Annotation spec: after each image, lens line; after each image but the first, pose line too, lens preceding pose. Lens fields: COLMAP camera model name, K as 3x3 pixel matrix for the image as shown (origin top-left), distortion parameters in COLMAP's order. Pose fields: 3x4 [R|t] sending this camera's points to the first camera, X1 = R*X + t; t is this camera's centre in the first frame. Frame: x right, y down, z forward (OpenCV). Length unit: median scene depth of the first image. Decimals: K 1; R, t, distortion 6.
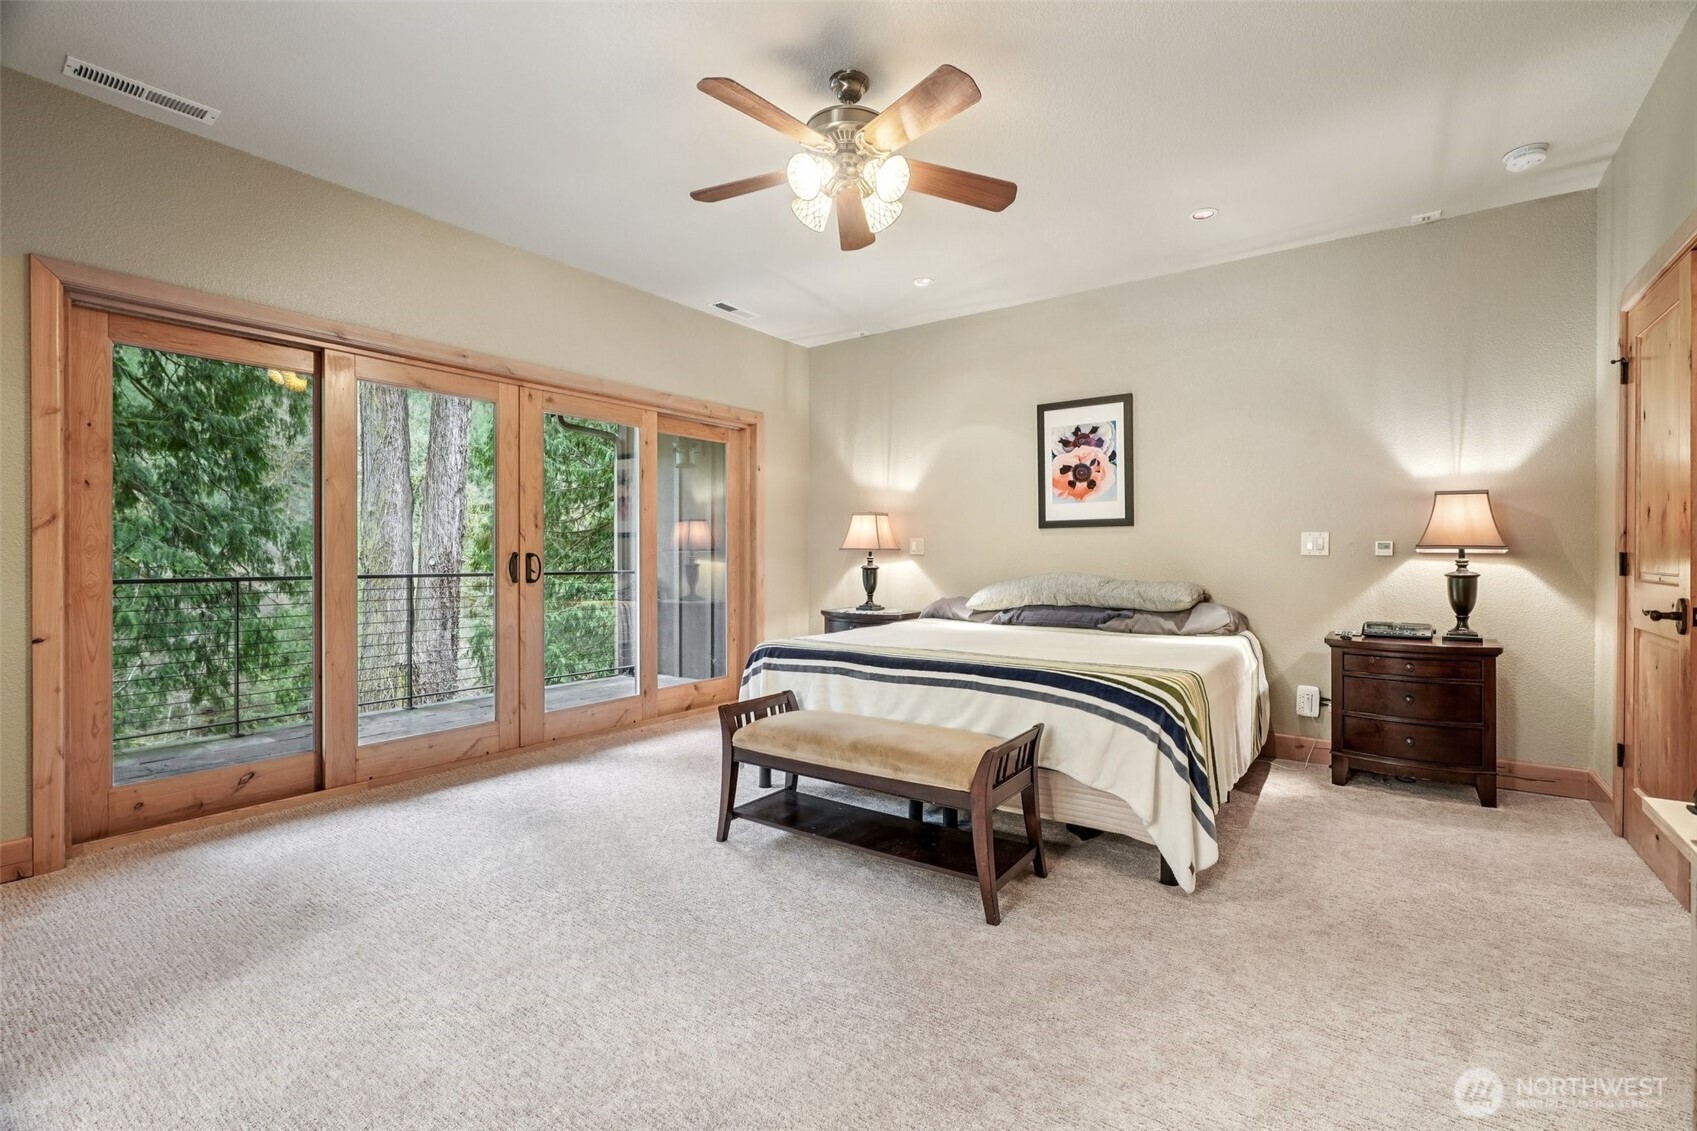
lens RADIAL K [[761.7, 0, 851.7], [0, 761.7, 555.3], [0, 0, 1]] dist [-0.000828, 0.000281]
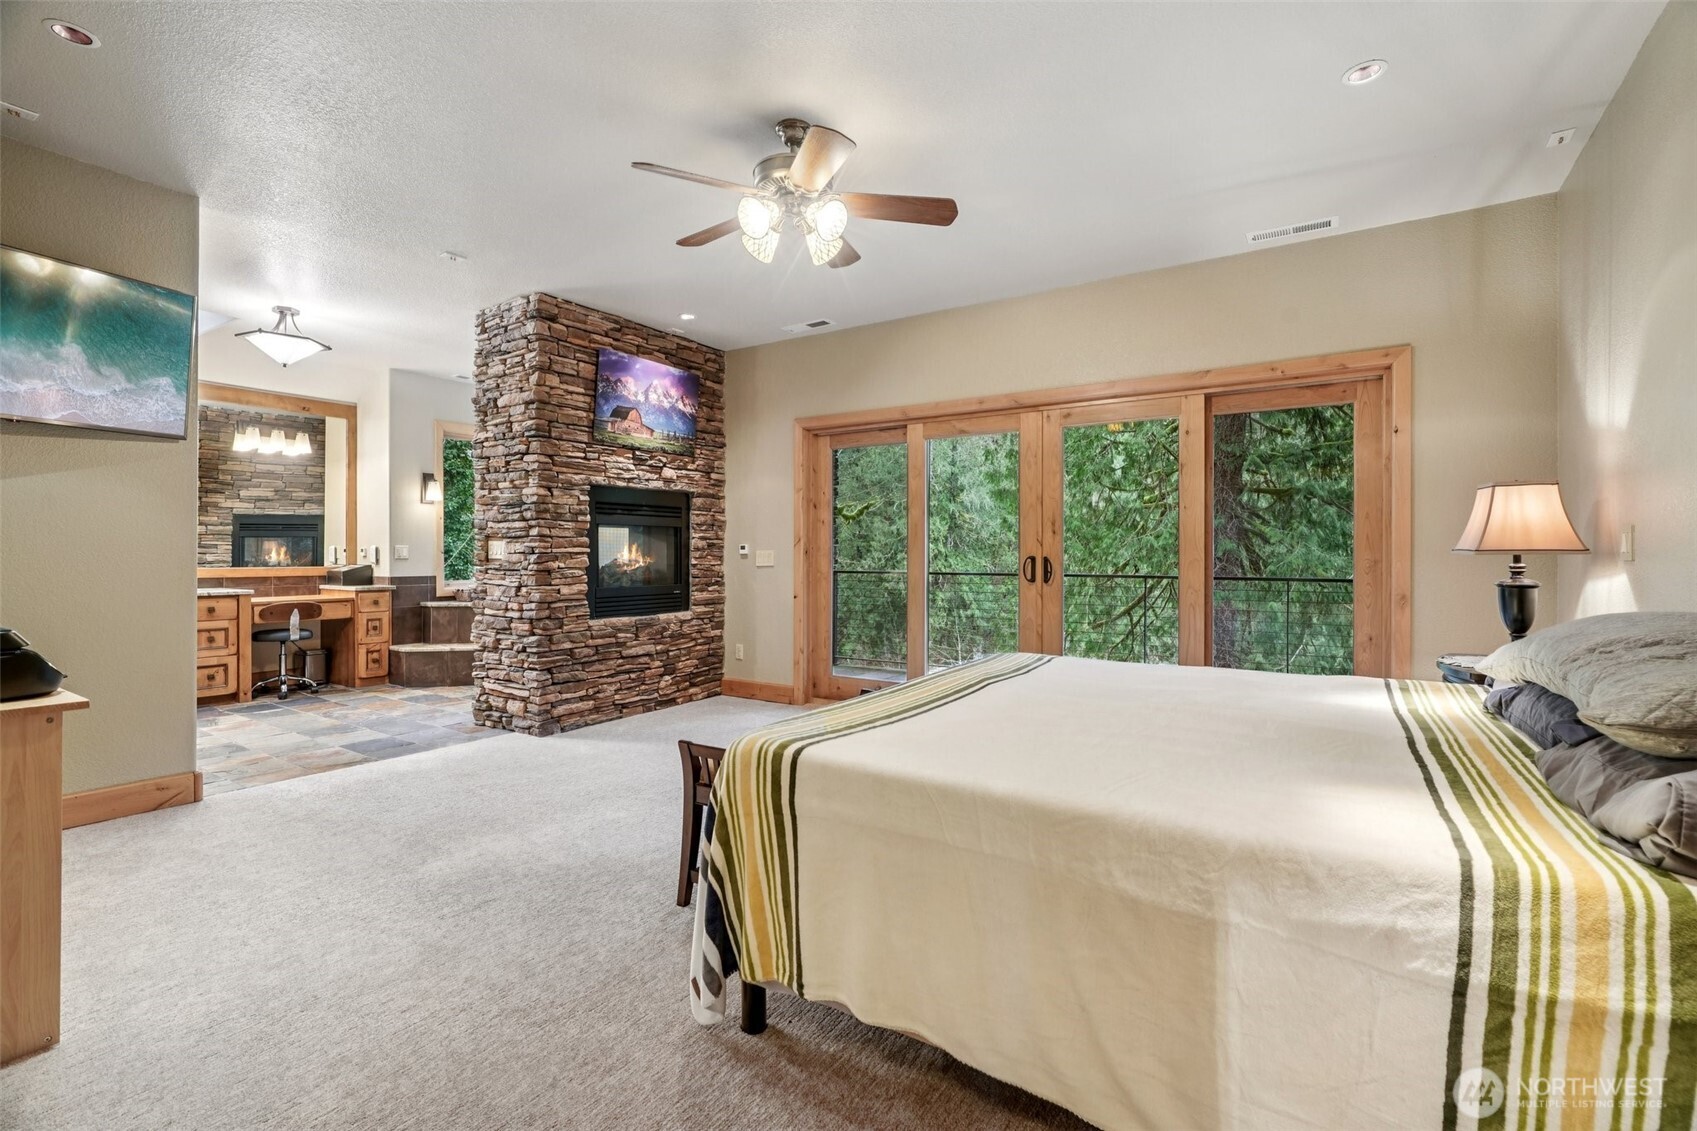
lens RADIAL K [[761.7, 0, 851.7], [0, 761.7, 555.3], [0, 0, 1]] dist [-0.000828, 0.000281]
pose [[0.060324, 0.003732, -0.998172, 0.684193], [0.002966, 0.999988, 0.003918, -0.009849], [0.998174, -0.003197, 0.060312, 0.635853]]
